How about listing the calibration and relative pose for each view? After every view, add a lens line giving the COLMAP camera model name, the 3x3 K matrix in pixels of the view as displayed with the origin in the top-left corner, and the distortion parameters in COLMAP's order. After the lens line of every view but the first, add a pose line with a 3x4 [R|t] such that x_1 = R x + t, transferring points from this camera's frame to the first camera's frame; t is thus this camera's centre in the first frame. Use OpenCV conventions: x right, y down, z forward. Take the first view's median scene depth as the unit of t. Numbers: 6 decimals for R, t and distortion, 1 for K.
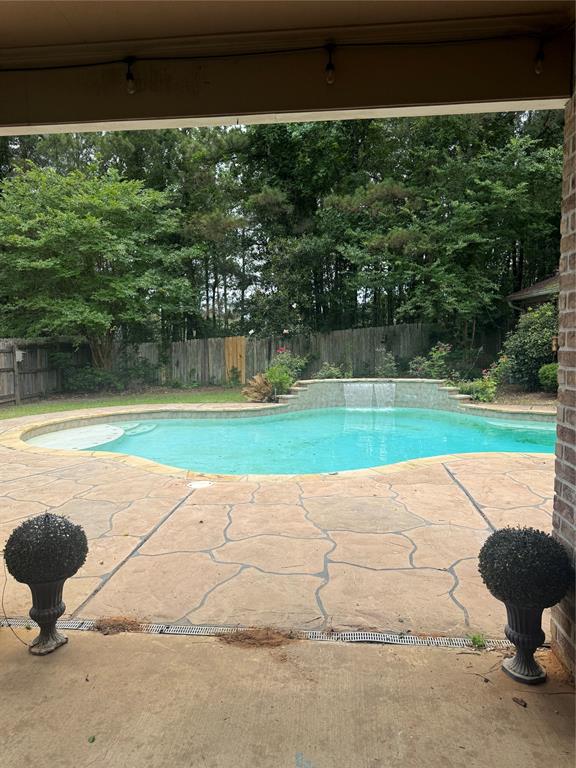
lens RADIAL K [[540.2, 0, 285.7], [0, 540.2, 392.1], [0, 0, 1]] dist [0.048067, -0.051670]
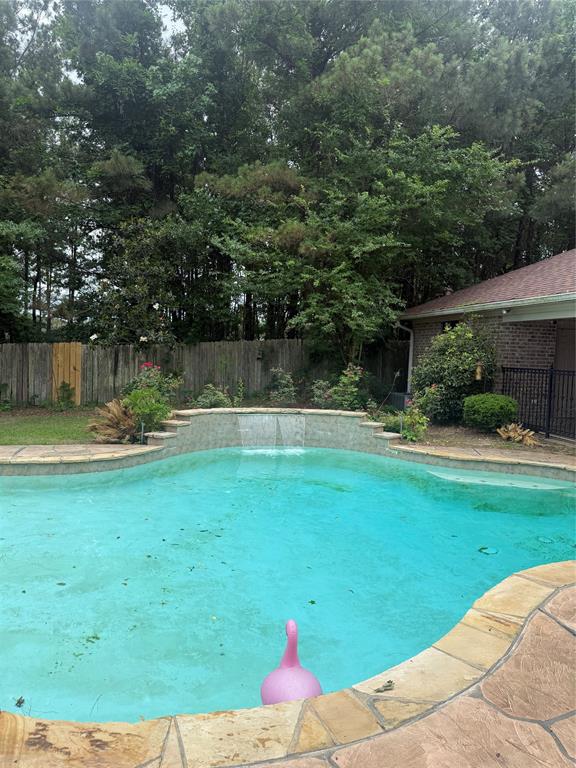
lens RADIAL K [[540.2, 0, 285.3], [0, 540.2, 391.9], [0, 0, 1]] dist [0.048067, -0.051670]
pose [[0.952107, 0.025789, 0.304675, -0.046975], [-0.018083, 0.999442, -0.028088, -0.024510], [-0.305229, 0.021233, 0.952042, 0.252889]]
